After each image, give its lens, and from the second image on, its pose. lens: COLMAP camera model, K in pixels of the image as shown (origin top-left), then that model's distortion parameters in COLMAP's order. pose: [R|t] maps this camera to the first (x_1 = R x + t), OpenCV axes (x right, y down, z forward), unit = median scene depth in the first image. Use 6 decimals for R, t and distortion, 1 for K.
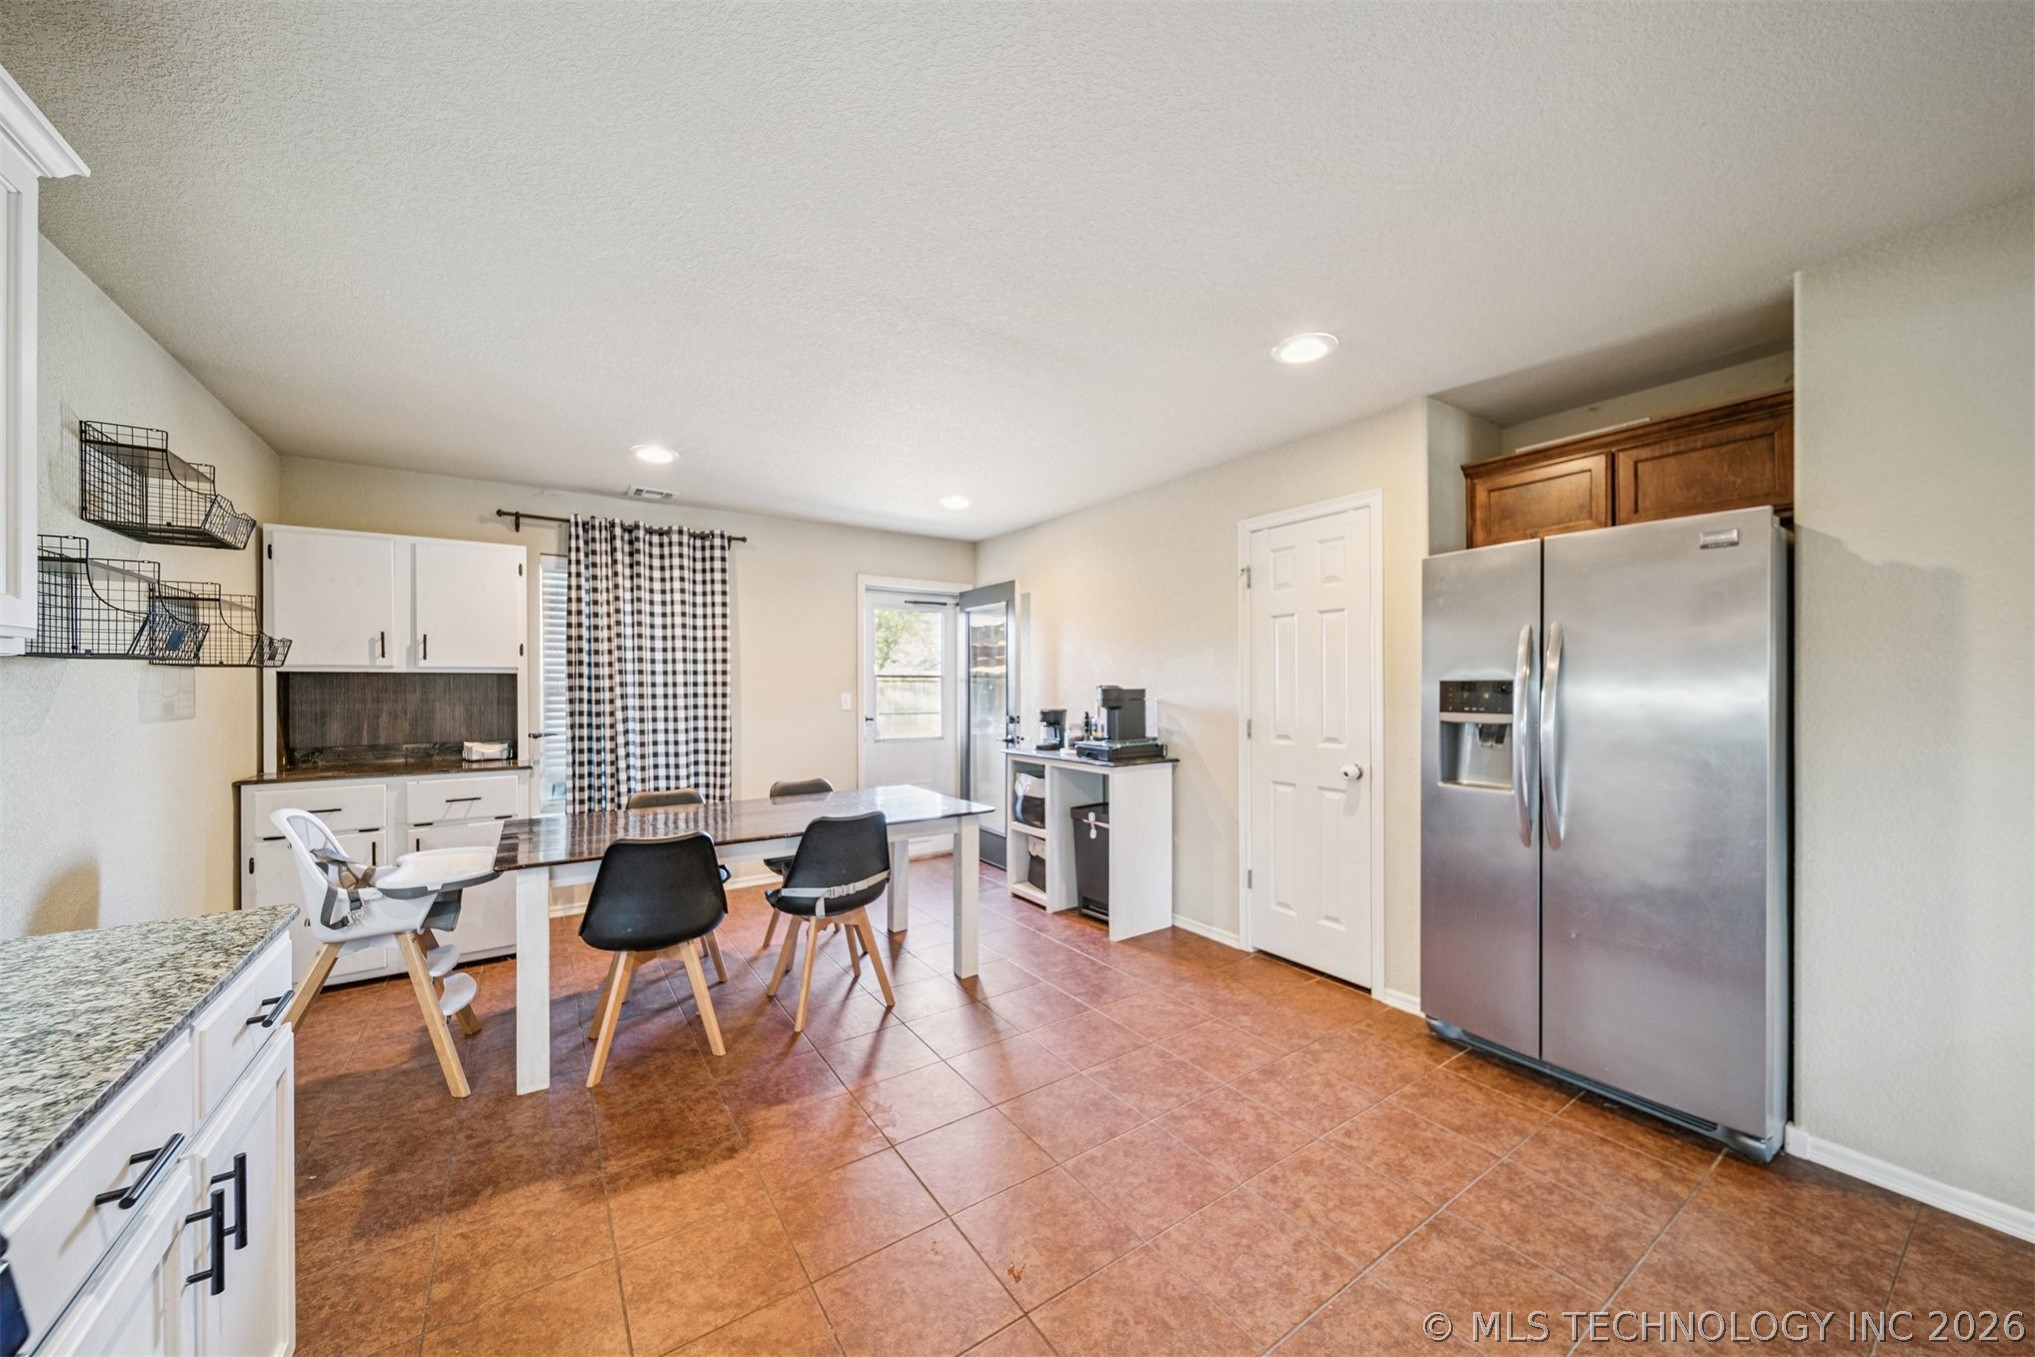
lens RADIAL K [[731.9, 0, 1034.8], [0, 731.9, 686.6], [0, 0, 1]] dist [0.006038, -0.000014]
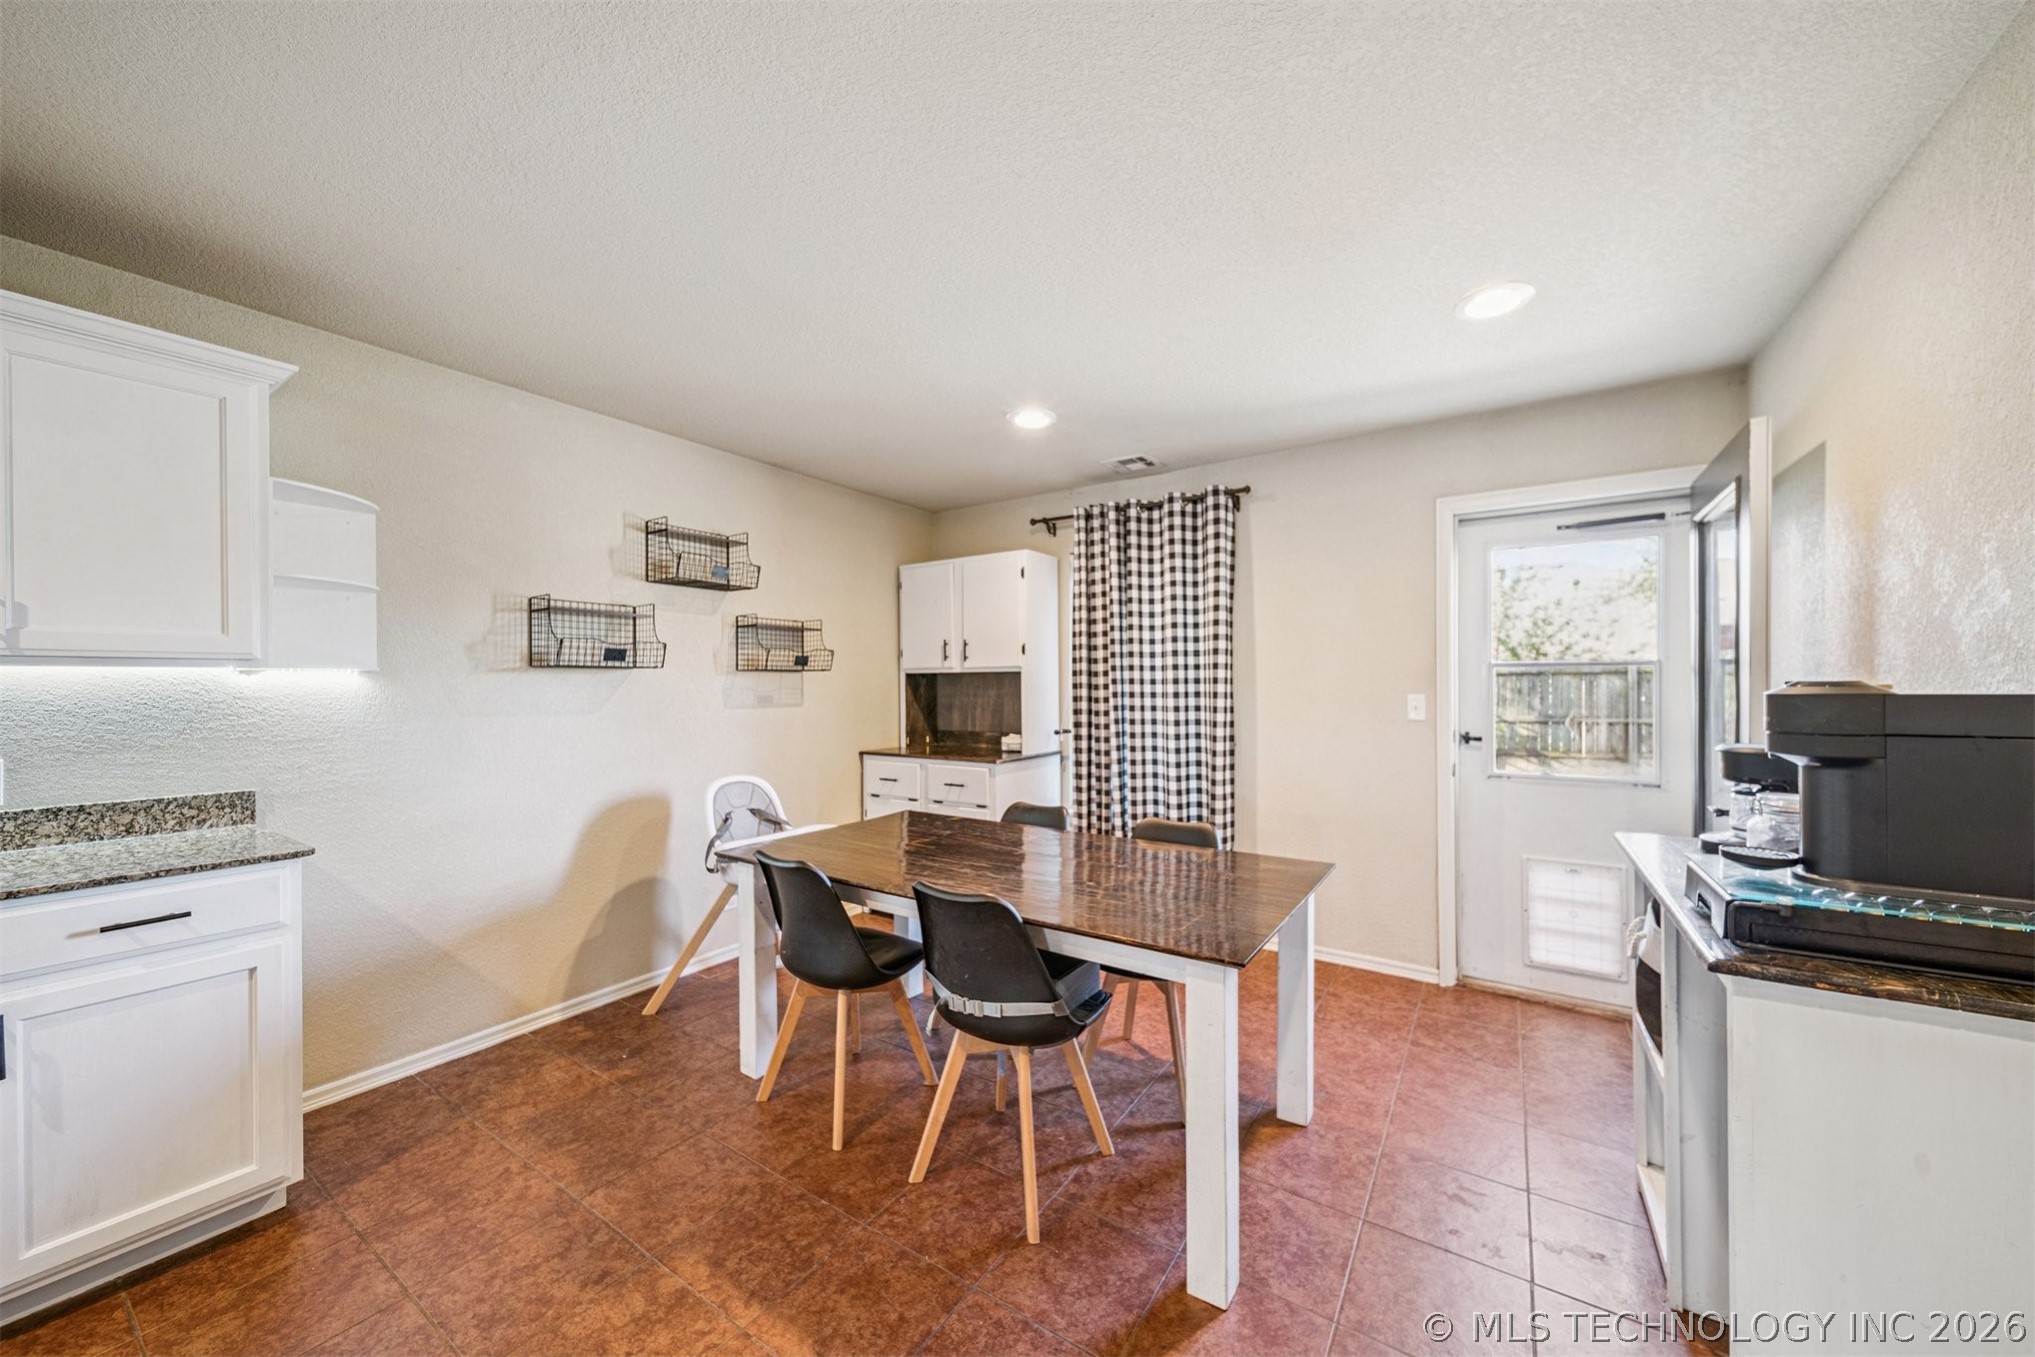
lens RADIAL K [[728.7, 0, 1028.3], [0, 728.7, 680.5], [0, 0, 1]] dist [0.001660, -0.001523]
pose [[0.369761, -0.003840, -0.929119, 0.263496], [0.000255, 0.999992, -0.004032, -0.000942], [0.929127, 0.001254, 0.369759, 0.628332]]
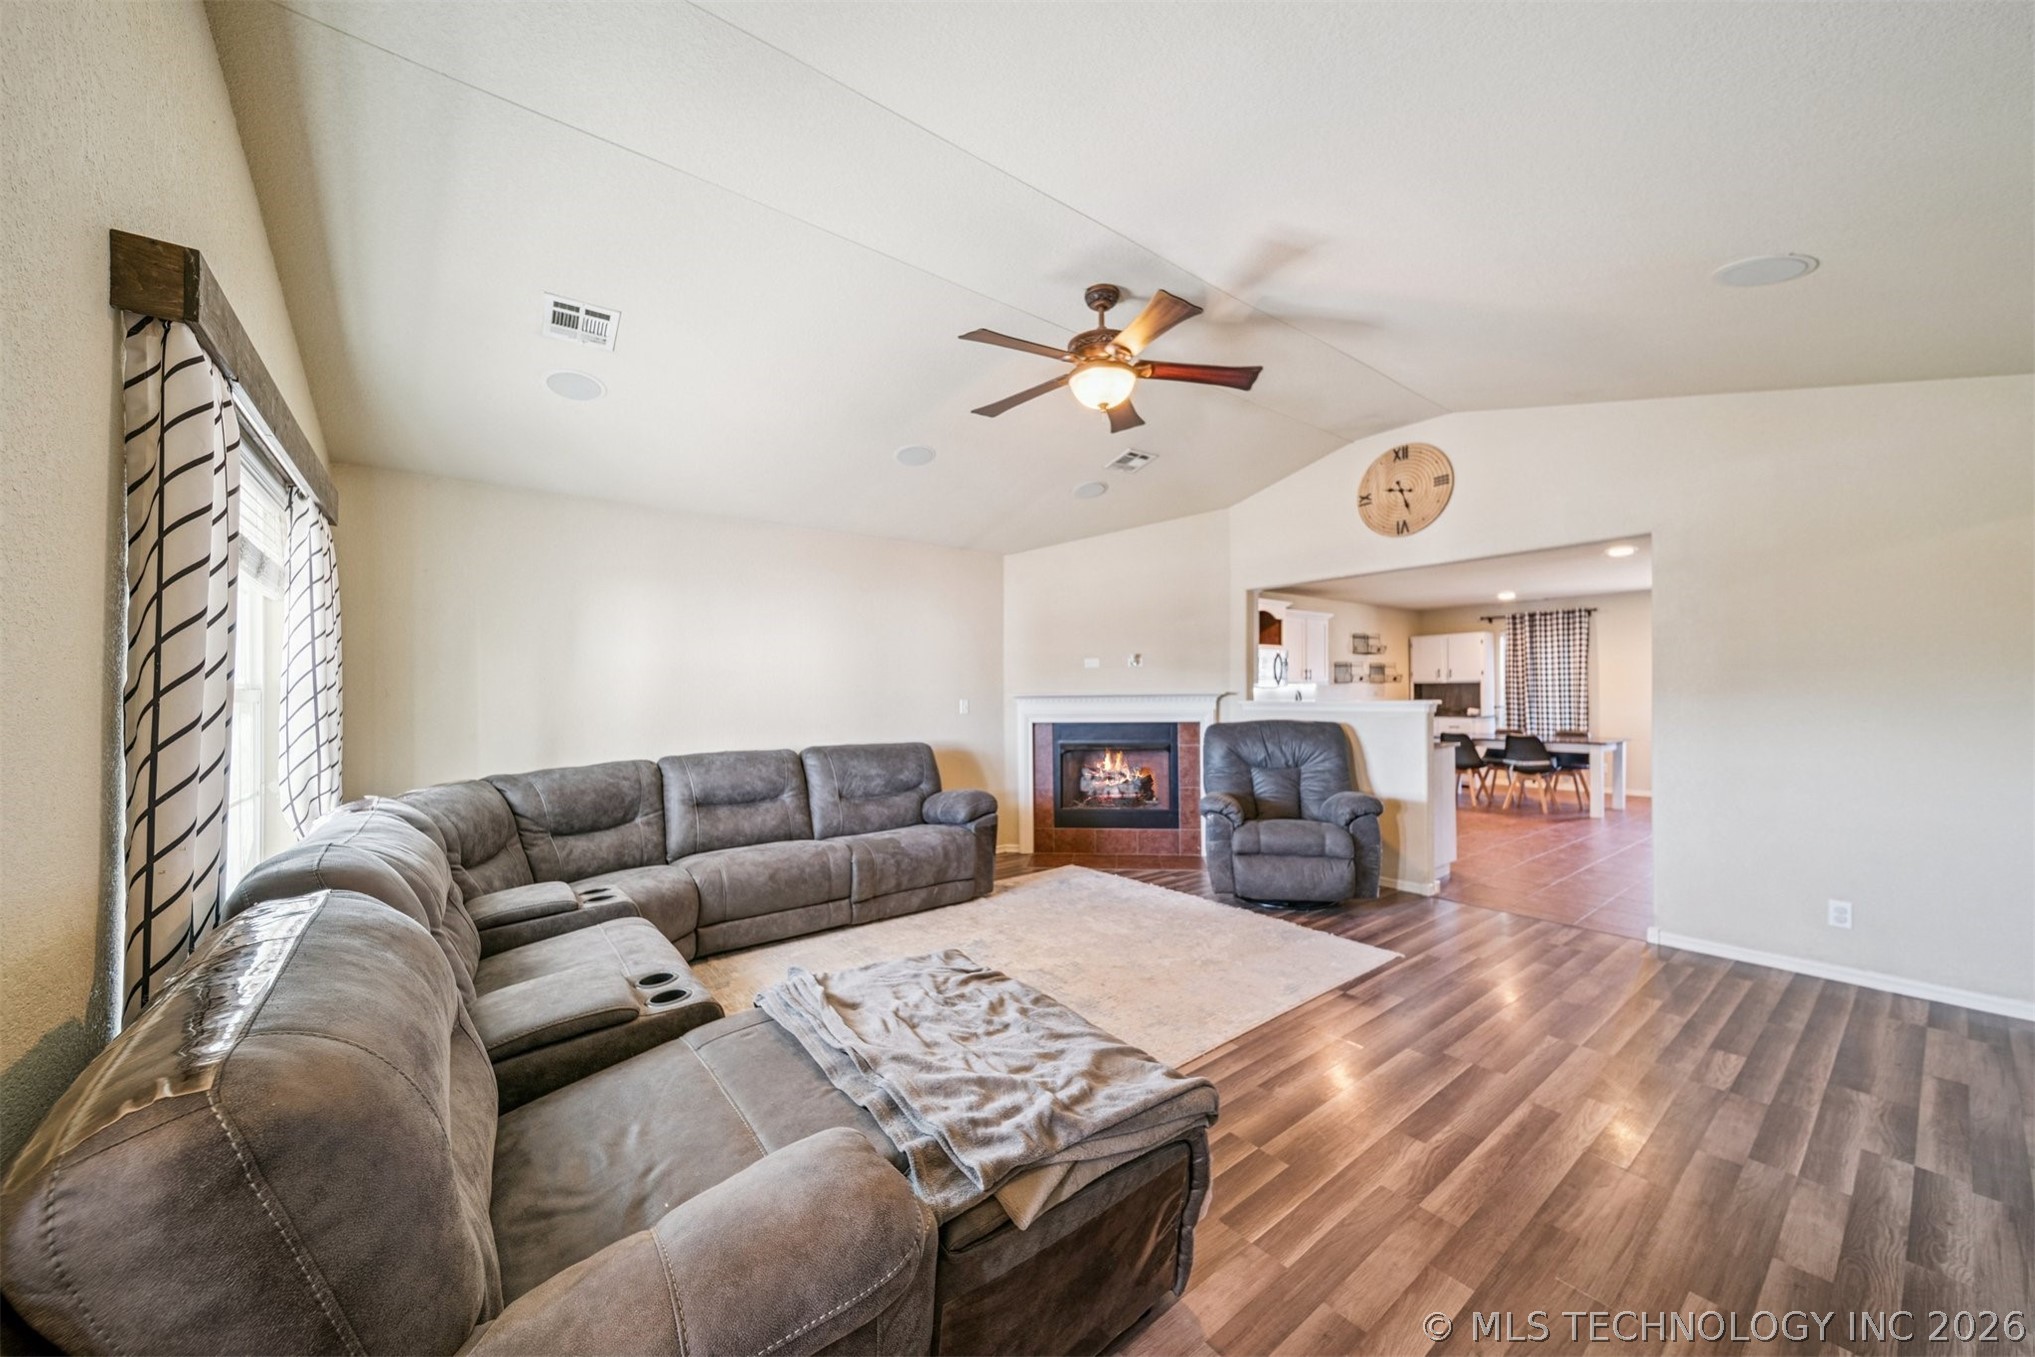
lens RADIAL K [[725.8, 0, 1018.2], [0, 725.8, 694.5], [0, 0, 1]] dist [0.001849, -0.000205]
pose [[0.044363, 0.008432, -0.998980, 1.757064], [0.007733, 0.999932, 0.008783, -0.008445], [0.998986, -0.008114, 0.044295, -0.725666]]
